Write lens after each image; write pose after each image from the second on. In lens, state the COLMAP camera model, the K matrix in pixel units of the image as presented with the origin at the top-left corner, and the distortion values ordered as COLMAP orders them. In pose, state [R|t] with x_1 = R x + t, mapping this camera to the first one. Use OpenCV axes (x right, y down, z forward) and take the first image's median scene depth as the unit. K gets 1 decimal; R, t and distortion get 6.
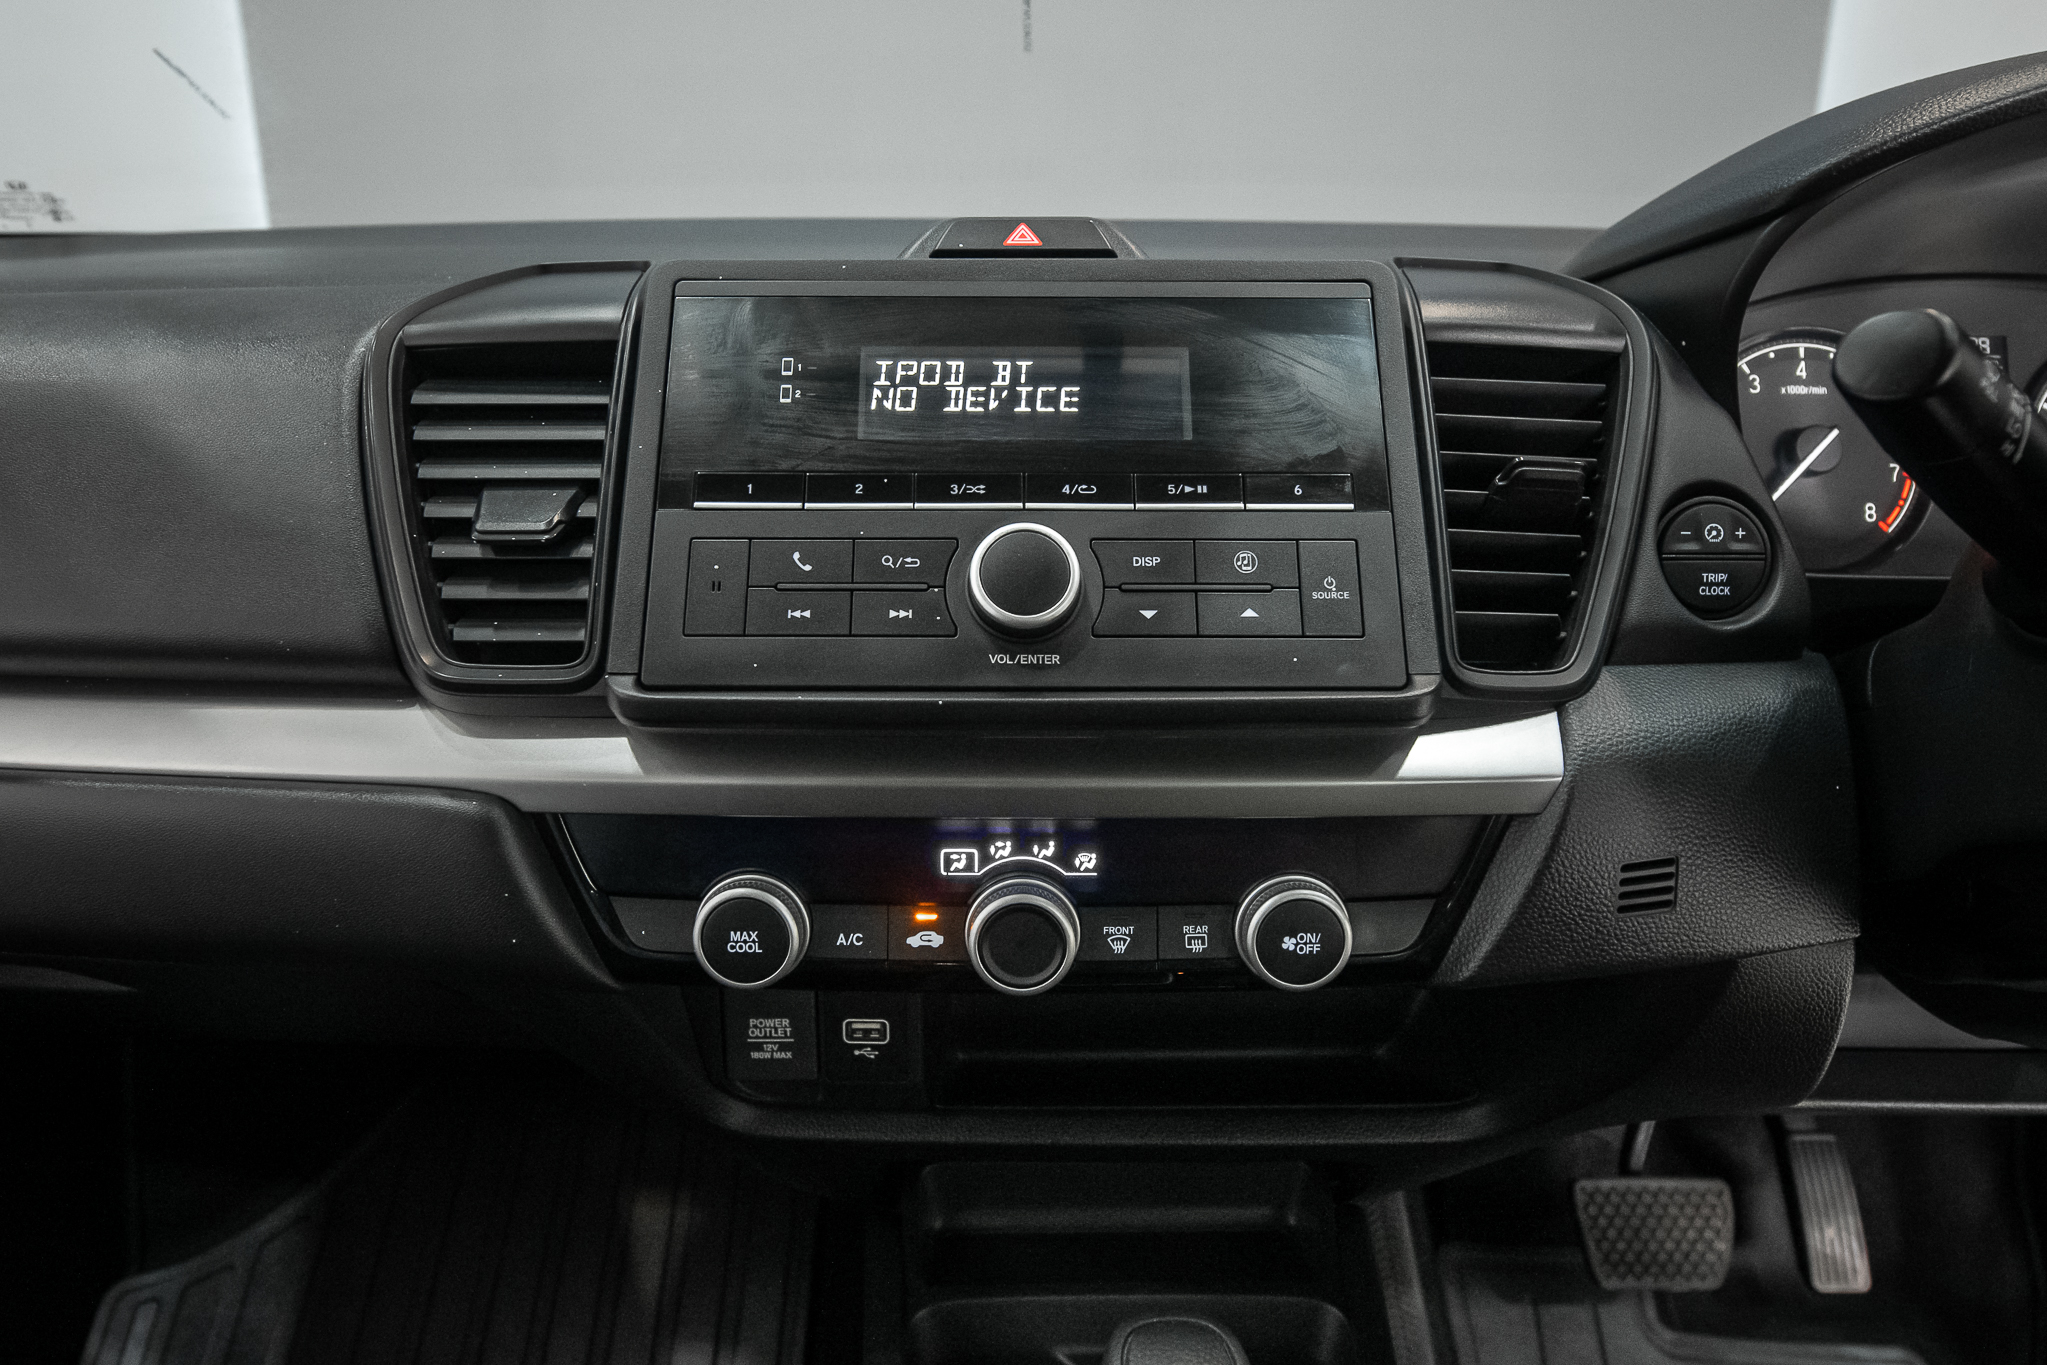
lens RADIAL K [[1300.4, 0, 1023.5], [0, 1300.4, 682.5], [0, 0, 1]] dist [-0.002477, -0.001061]
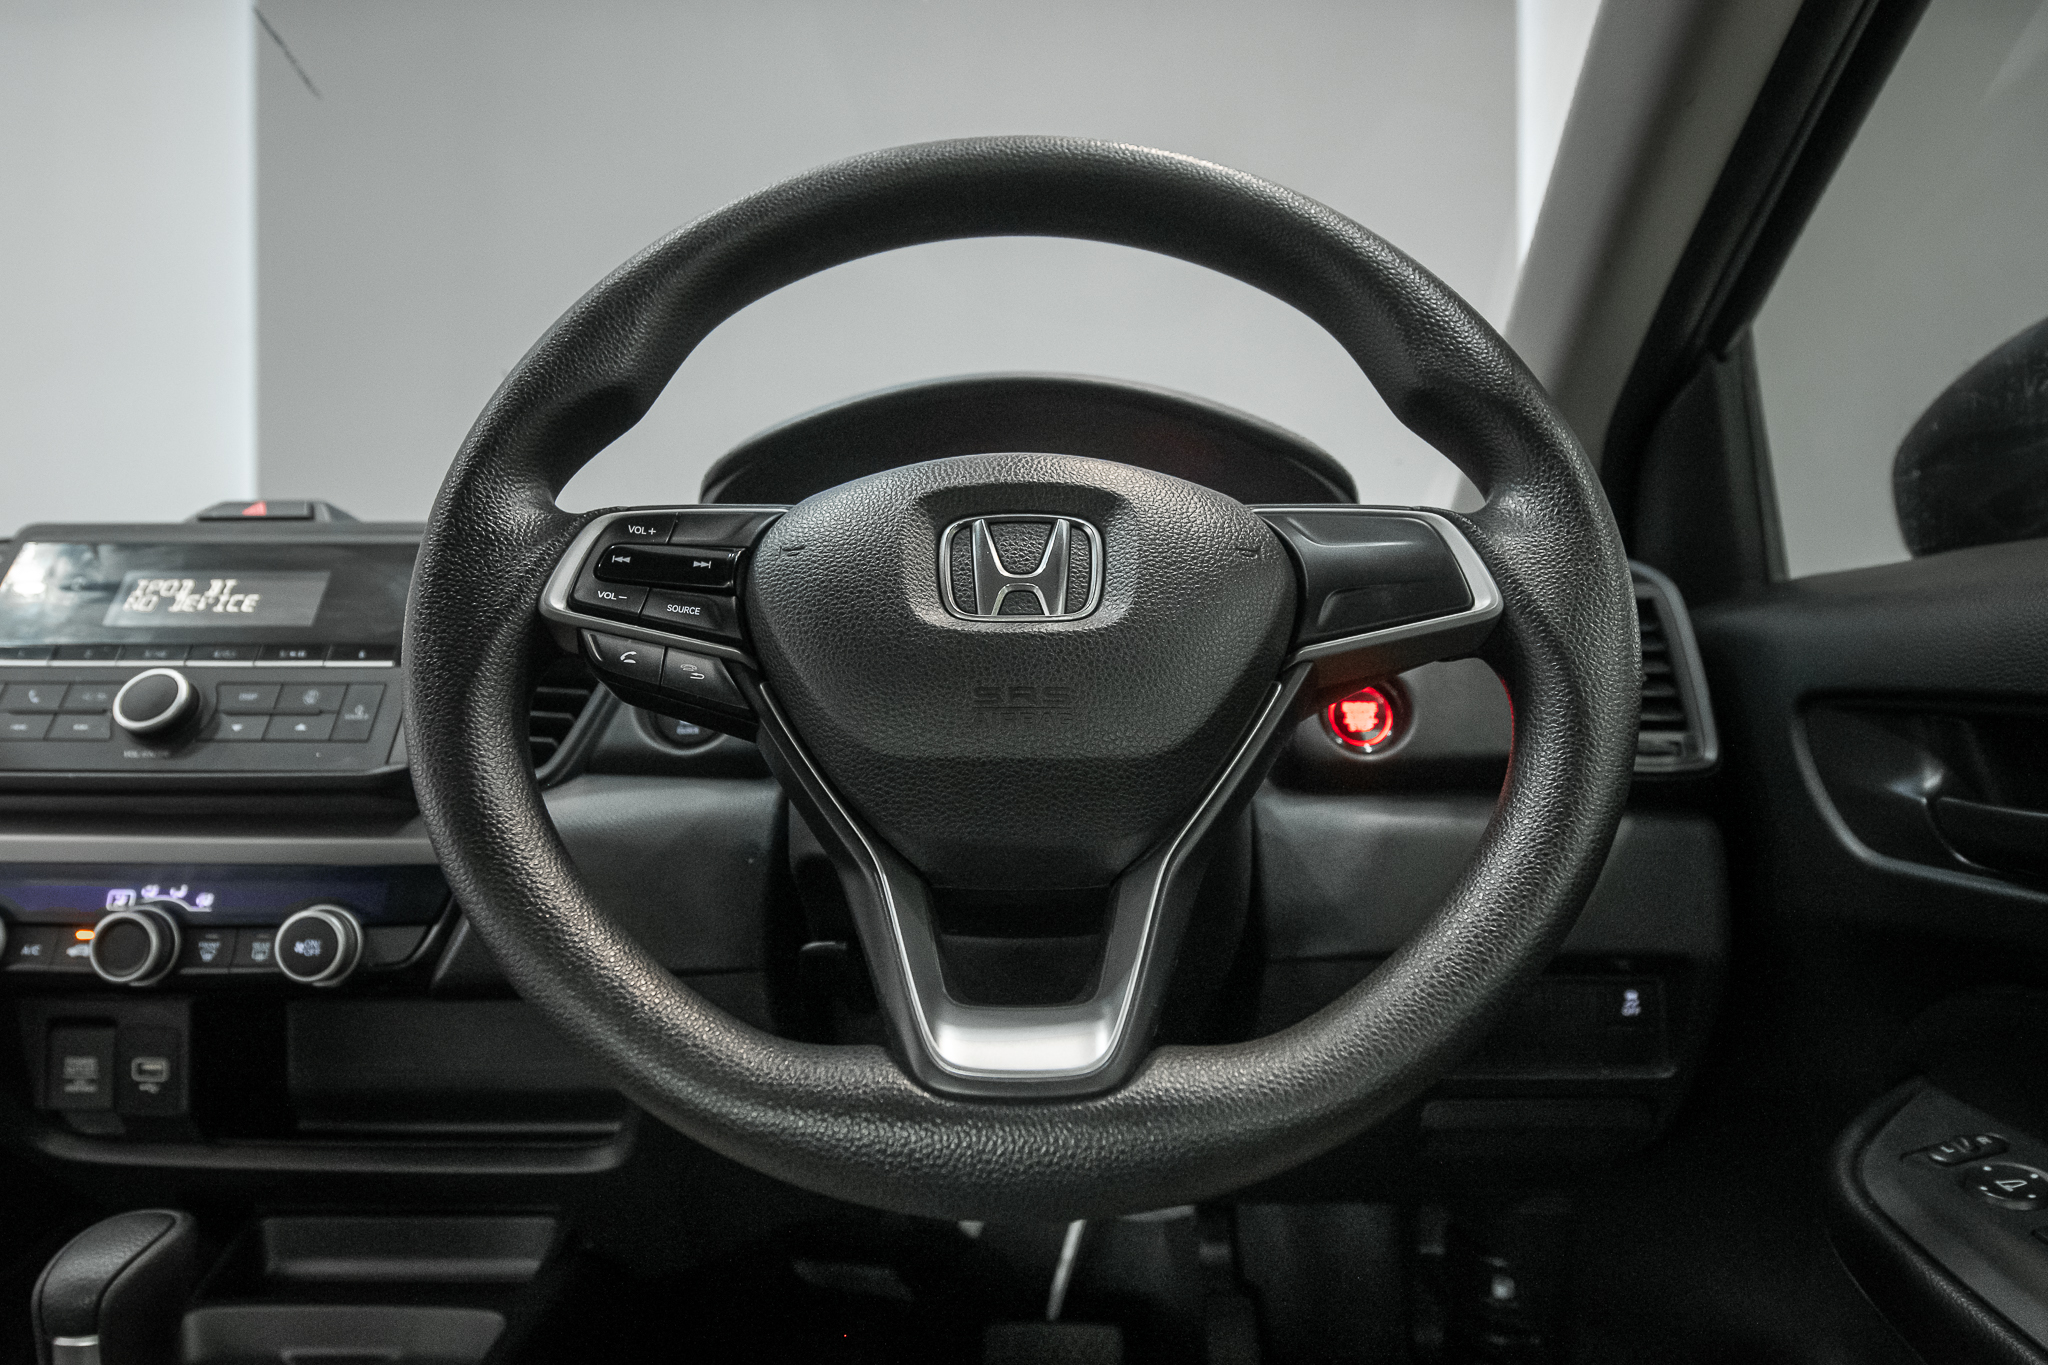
lens RADIAL K [[1226.0, 0, 1024.0], [0, 1226.0, 682.5], [0, 0, 1]] dist [-0.023860, 0.001236]
pose [[0.999916, -0.000958, -0.012889, 0.985452], [-0.002481, 0.964471, -0.264176, 0.257801], [0.012685, 0.264186, 0.964388, -0.371373]]
